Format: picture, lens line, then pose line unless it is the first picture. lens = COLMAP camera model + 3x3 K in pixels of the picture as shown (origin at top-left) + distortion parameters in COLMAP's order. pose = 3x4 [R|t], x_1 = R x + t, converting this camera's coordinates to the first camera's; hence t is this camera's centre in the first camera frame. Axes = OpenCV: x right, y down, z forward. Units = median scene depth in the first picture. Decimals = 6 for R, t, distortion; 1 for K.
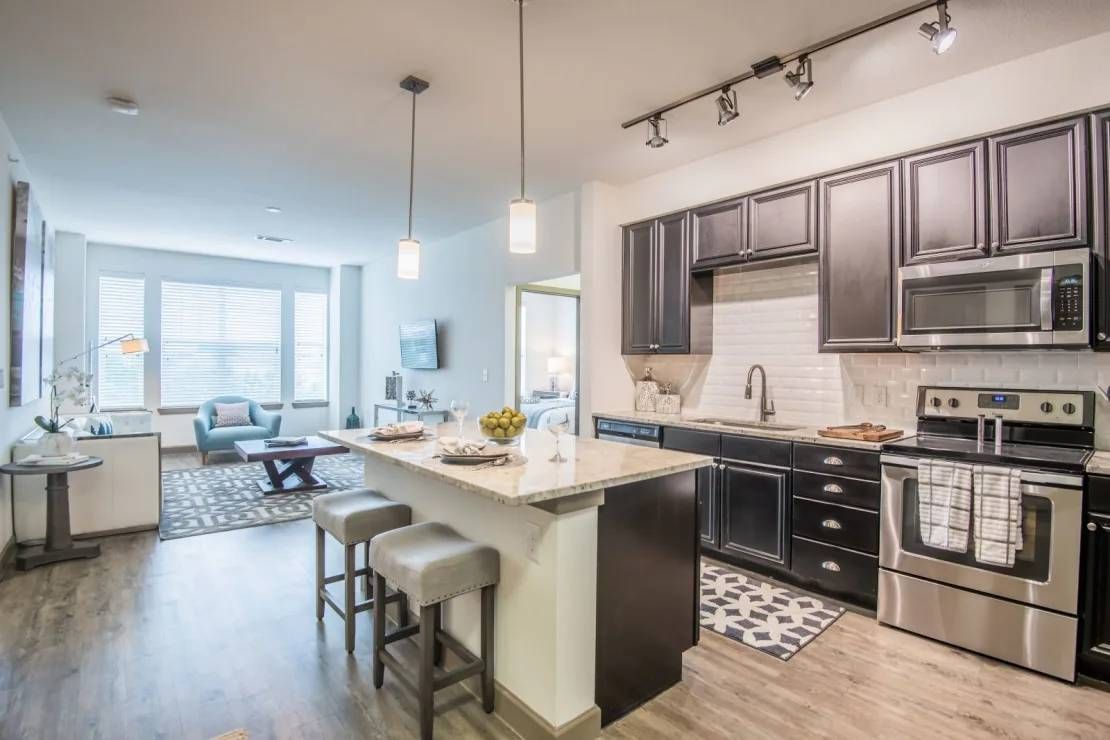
lens RADIAL K [[538.9, 0, 551.4], [0, 538.9, 359.1], [0, 0, 1]] dist [-0.005506, -0.000278]
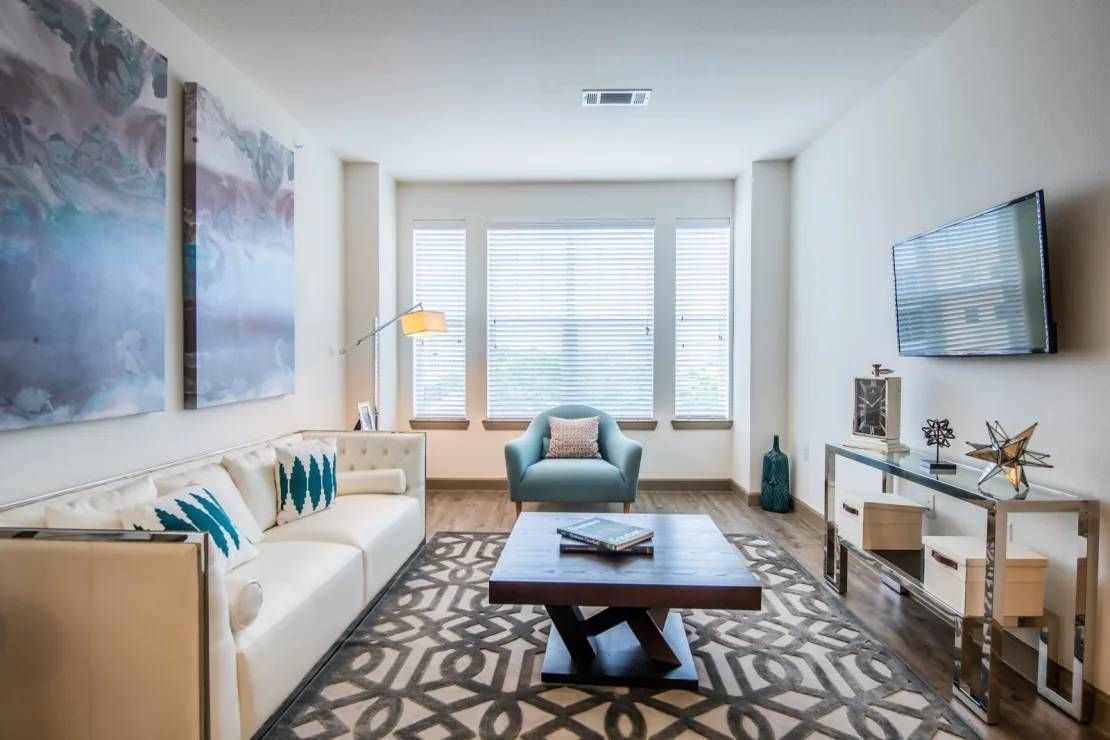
lens RADIAL K [[585.9, 0, 551.0], [0, 585.9, 382.0], [0, 0, 1]] dist [-0.053197, 0.000727]
pose [[0.748391, 0.019504, -0.662971, -0.185405], [0.007837, 0.999238, 0.038243, 0.016934], [0.663211, -0.033817, 0.747668, 0.508141]]
